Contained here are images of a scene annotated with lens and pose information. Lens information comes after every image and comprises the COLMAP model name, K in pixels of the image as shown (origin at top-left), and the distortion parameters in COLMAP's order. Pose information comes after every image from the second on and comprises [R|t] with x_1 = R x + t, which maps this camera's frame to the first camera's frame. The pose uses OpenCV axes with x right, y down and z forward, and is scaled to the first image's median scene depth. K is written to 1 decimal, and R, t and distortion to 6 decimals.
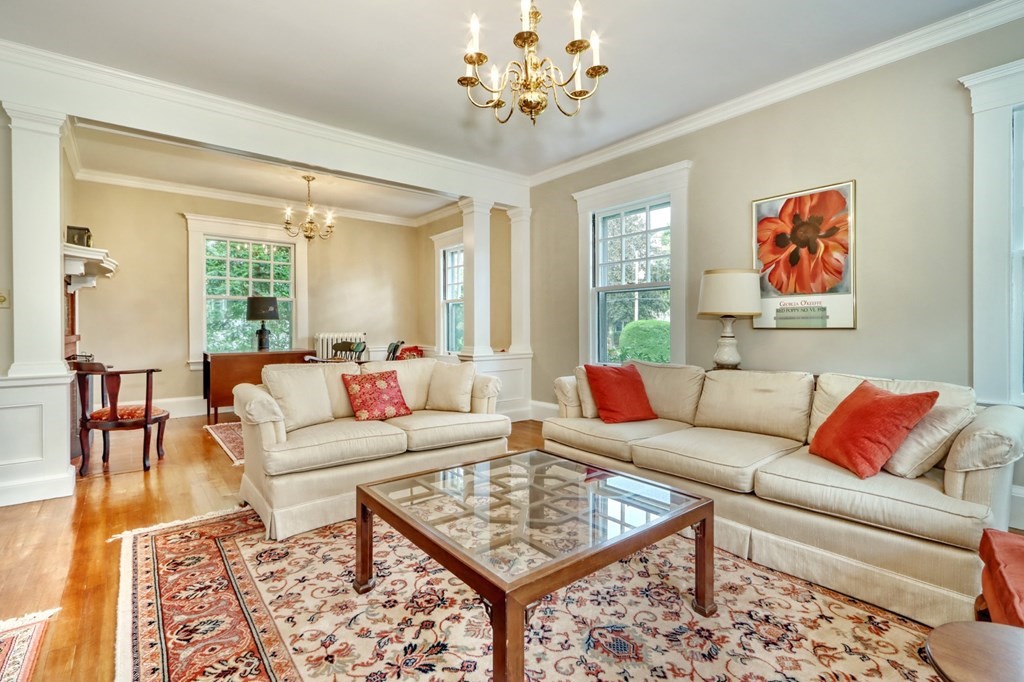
lens RADIAL K [[475.4, 0, 508.0], [0, 475.4, 325.1], [0, 0, 1]] dist [-0.001110, -0.000169]
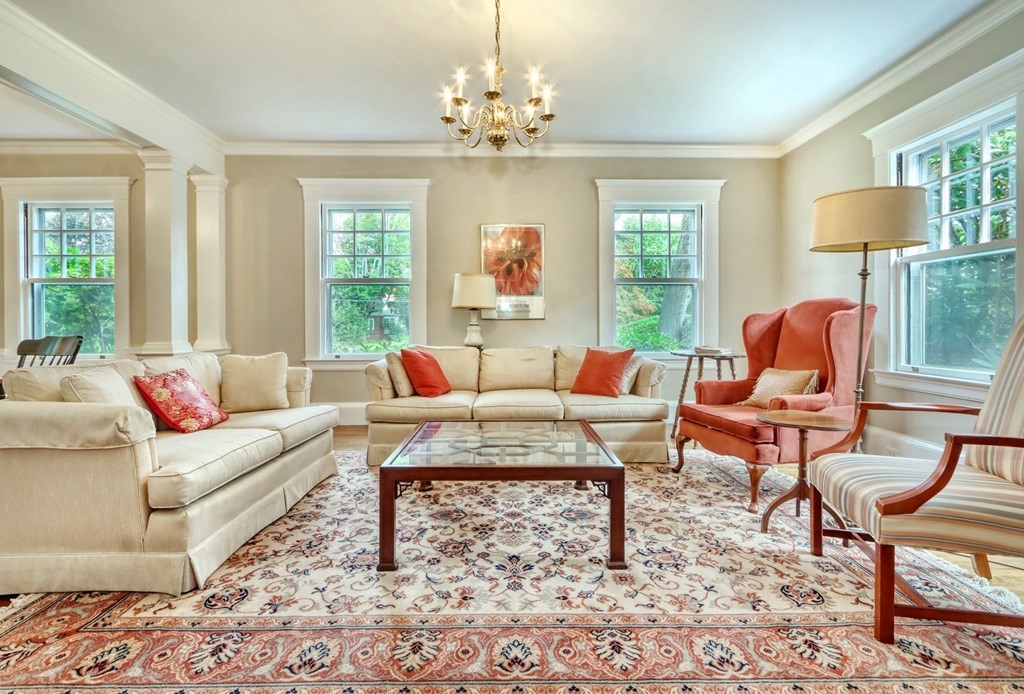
lens RADIAL K [[491.5, 0, 511.4], [0, 491.5, 324.9], [0, 0, 1]] dist [-0.001091, -0.000277]
pose [[0.610711, 0.000070, 0.791853, -0.780219], [-0.001579, 0.999998, 0.001130, 0.032203], [-0.791852, -0.001940, 0.610710, 0.129587]]
